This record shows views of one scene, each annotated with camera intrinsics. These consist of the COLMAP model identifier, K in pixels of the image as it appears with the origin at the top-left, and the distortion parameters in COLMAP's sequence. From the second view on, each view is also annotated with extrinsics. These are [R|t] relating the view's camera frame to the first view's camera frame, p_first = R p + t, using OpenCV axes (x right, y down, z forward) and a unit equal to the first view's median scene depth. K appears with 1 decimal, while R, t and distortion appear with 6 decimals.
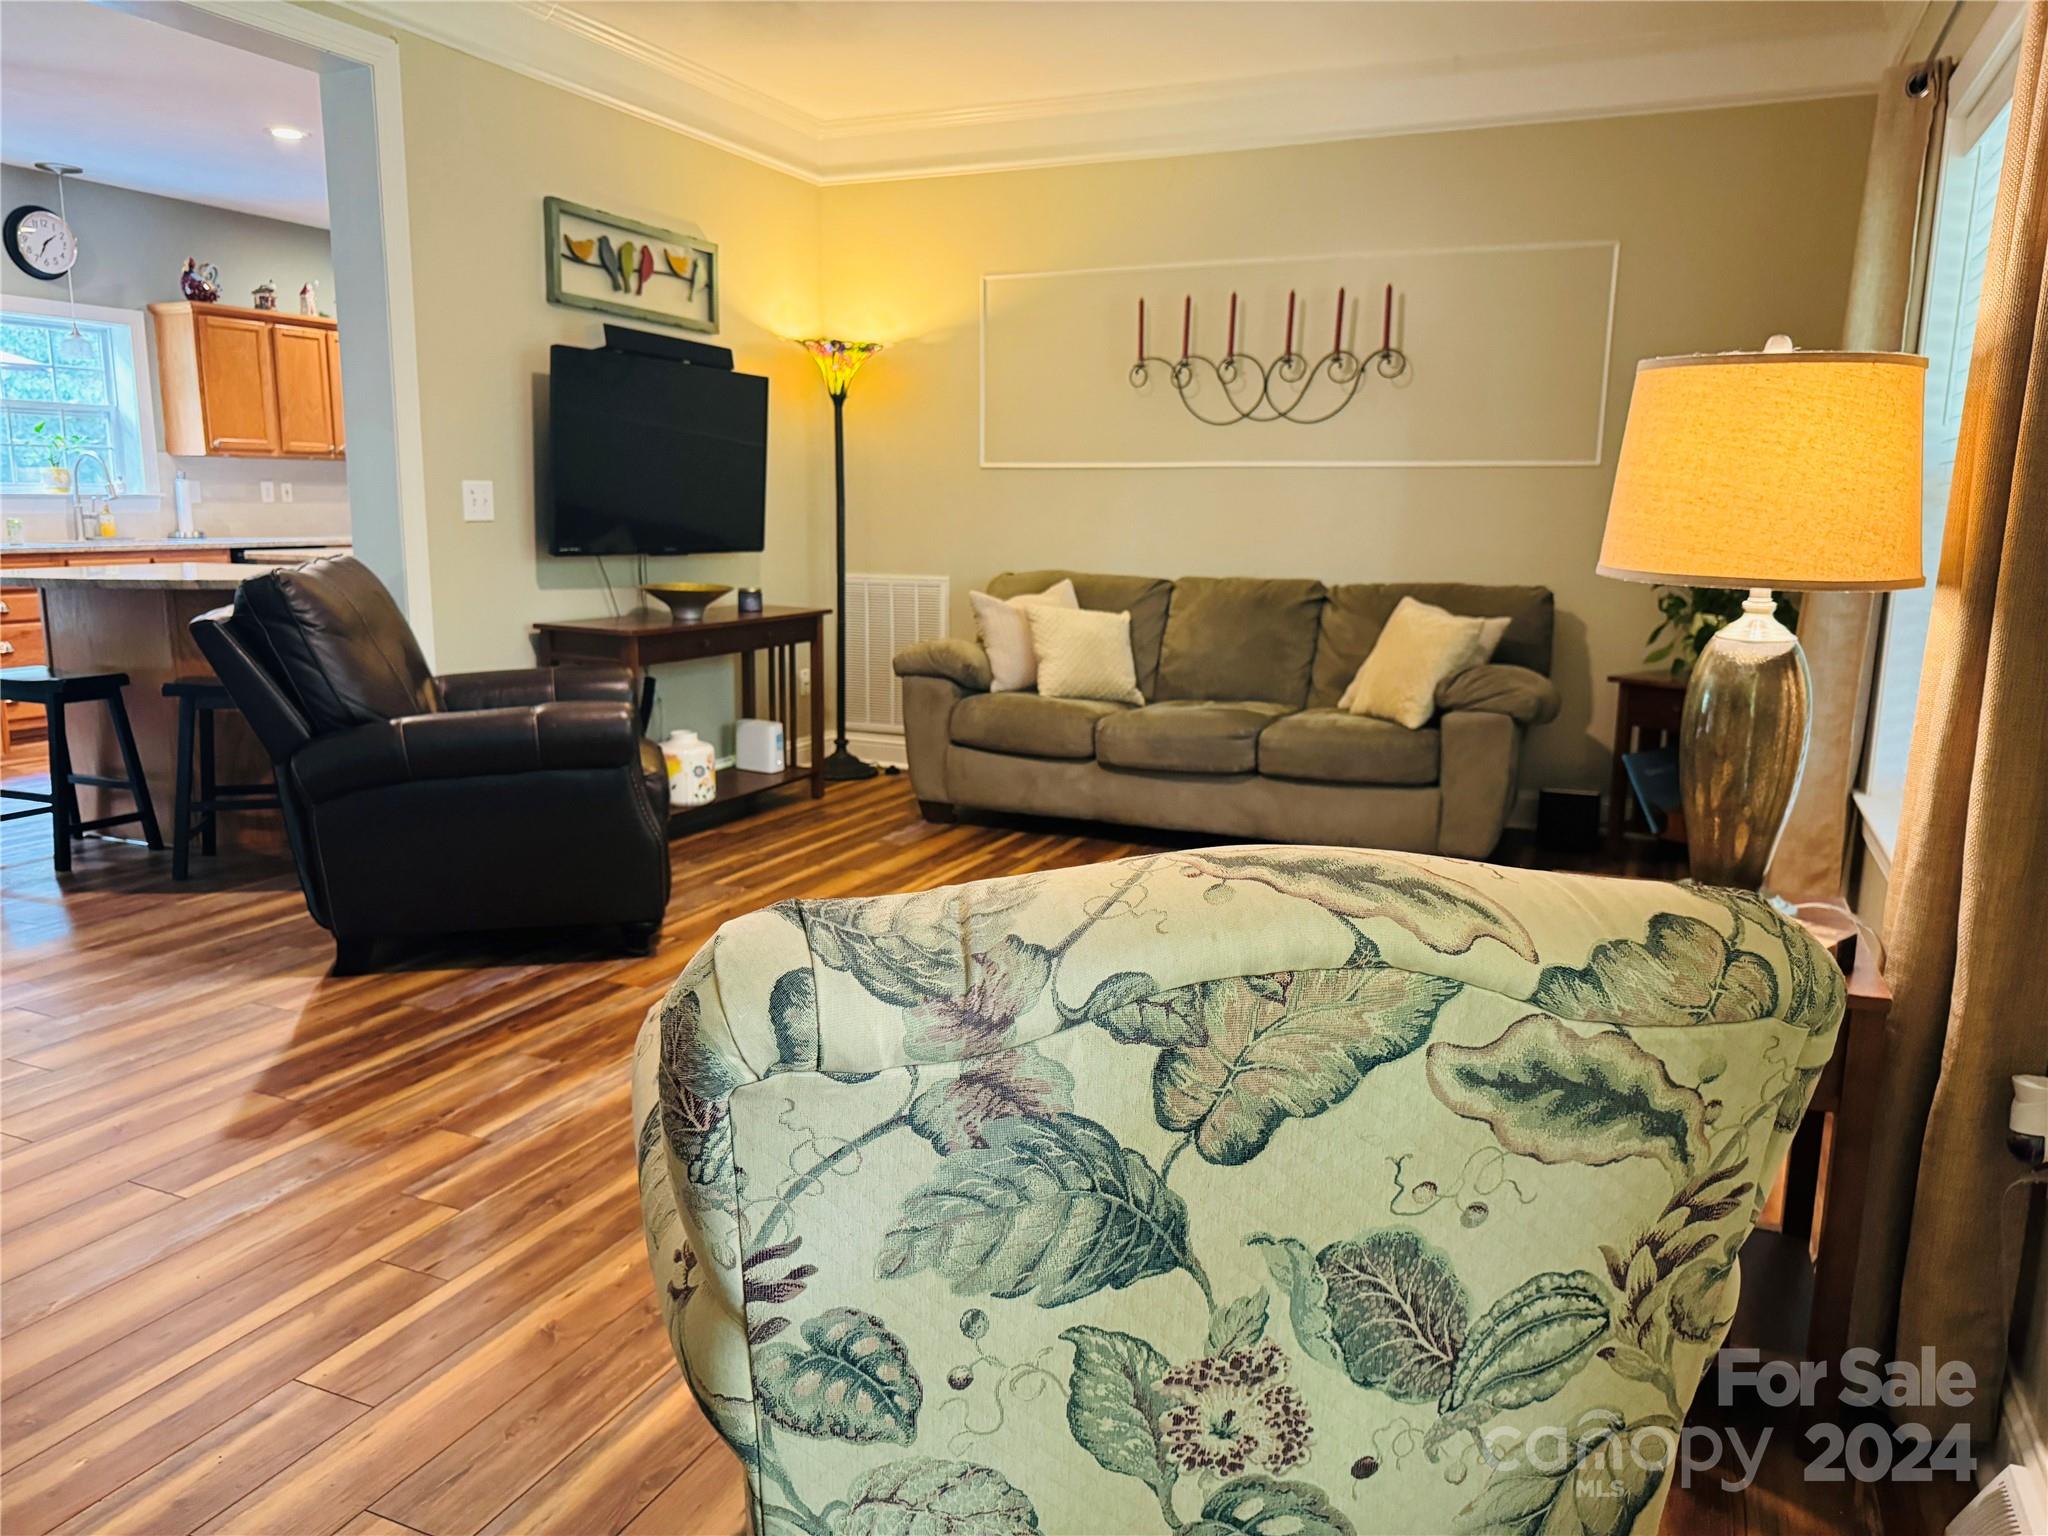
lens RADIAL K [[1415.3, 0, 1013.7], [0, 1415.3, 786.4], [0, 0, 1]] dist [0.060102, -0.070935]
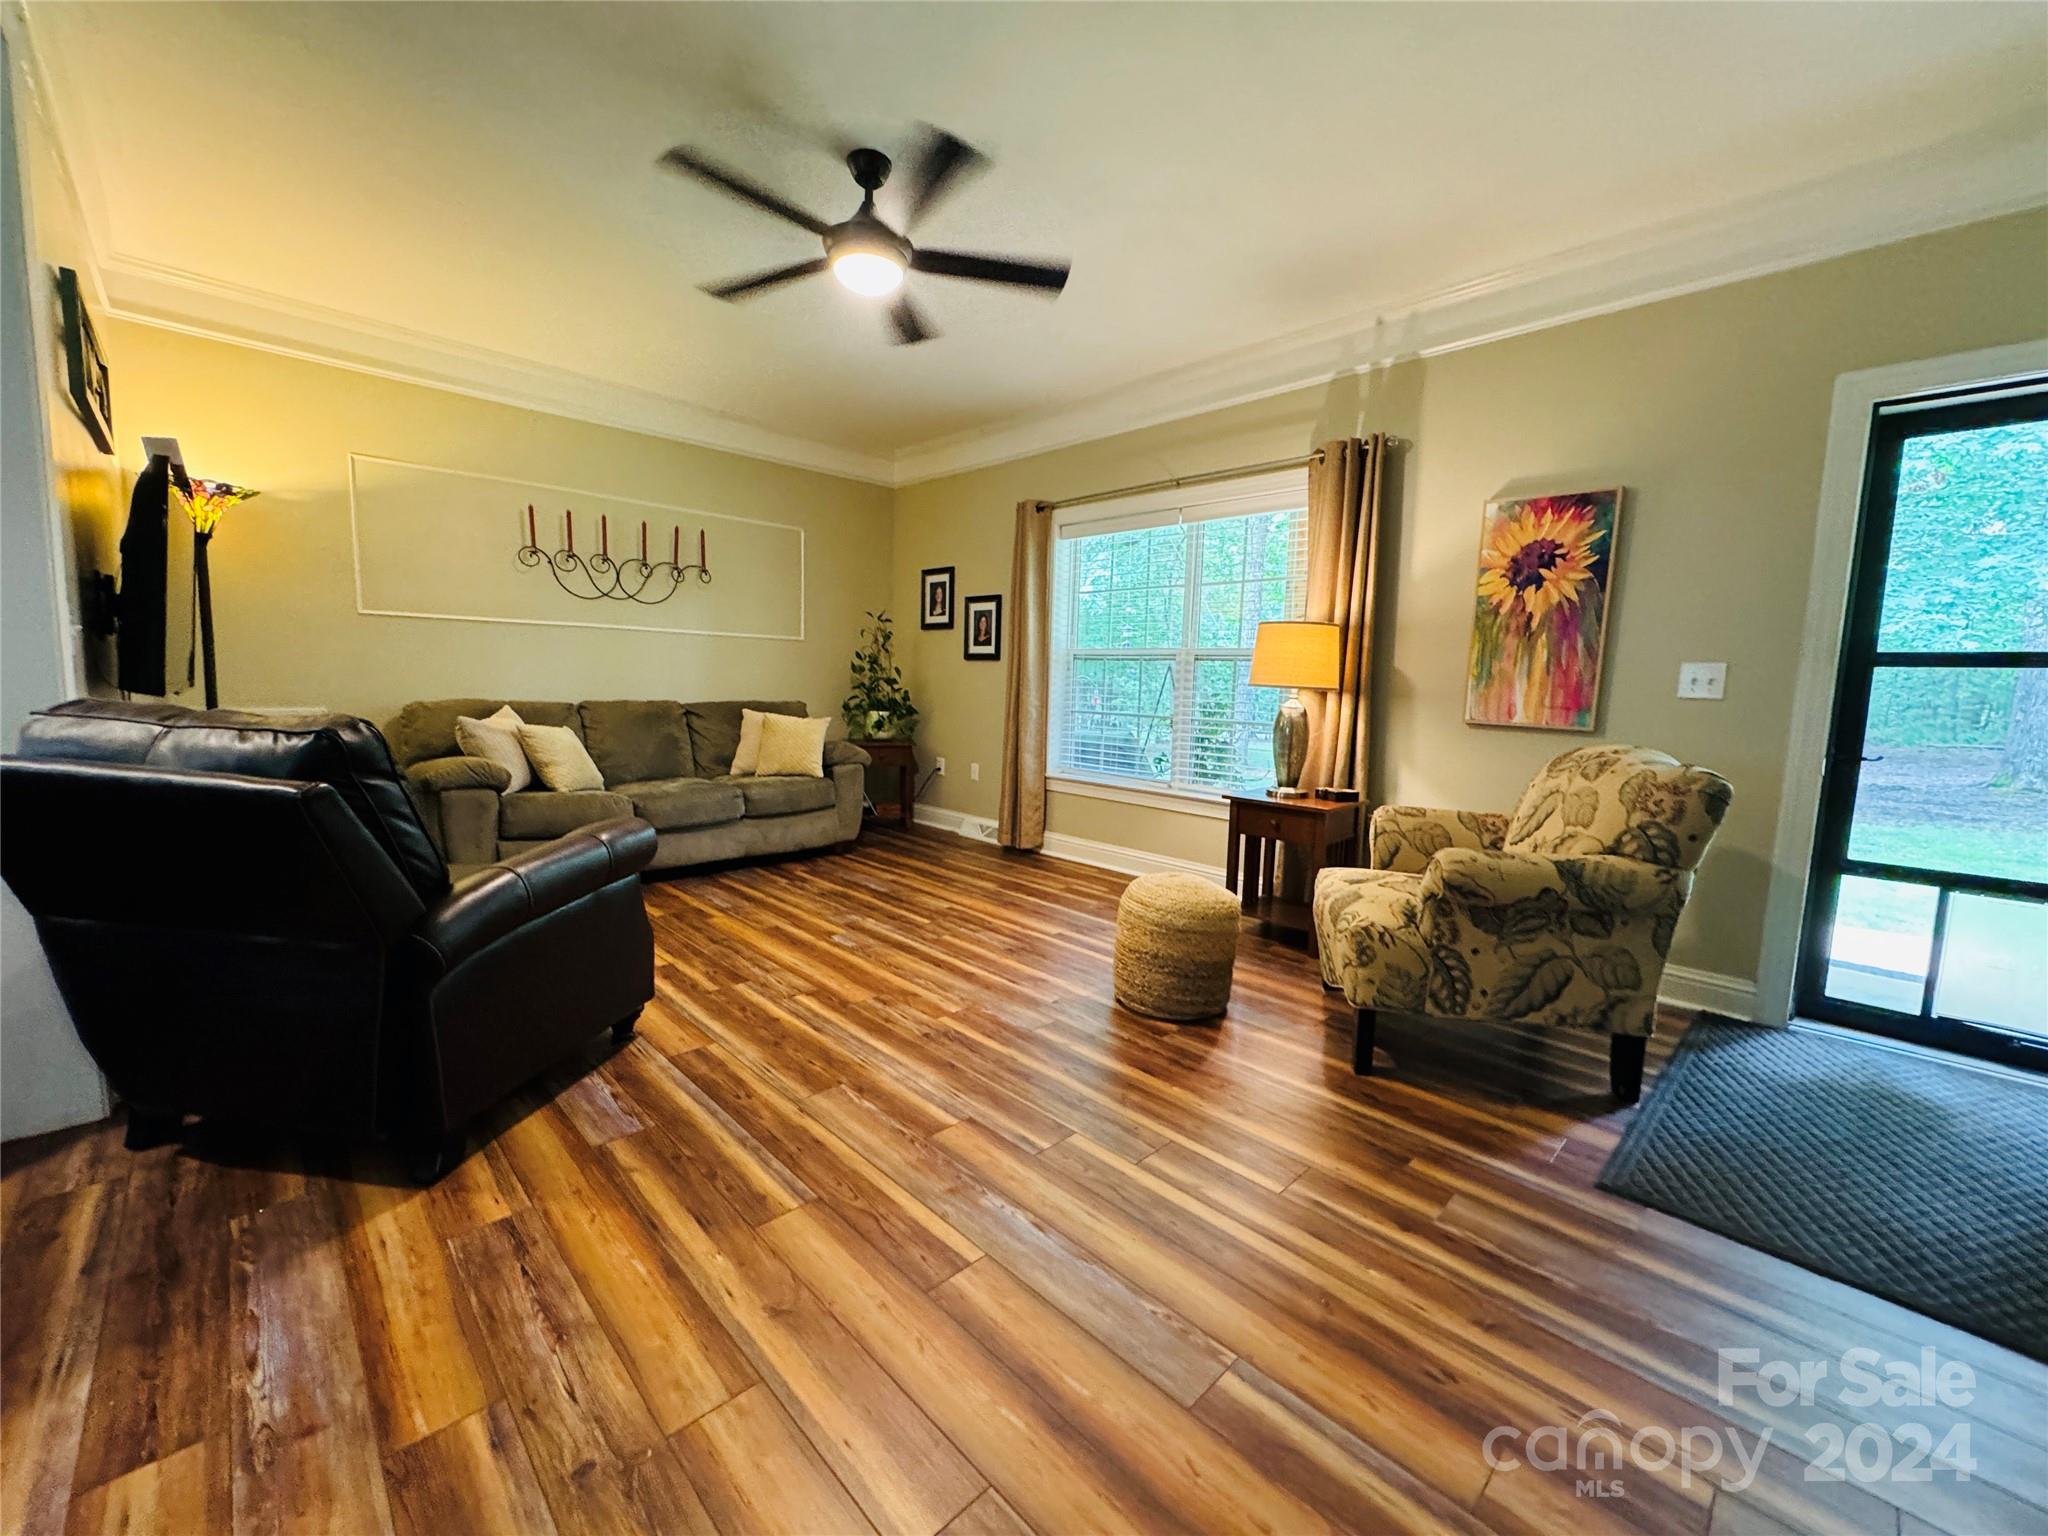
lens RADIAL K [[808.6, 0, 1020.1], [0, 808.6, 761.0], [0, 0, 1]] dist [-0.002897, 0.000833]
pose [[0.378500, -0.095453, 0.920666, -0.413247], [0.160589, 0.986356, 0.036243, -0.041173], [-0.911564, 0.134131, 0.388664, 0.252266]]
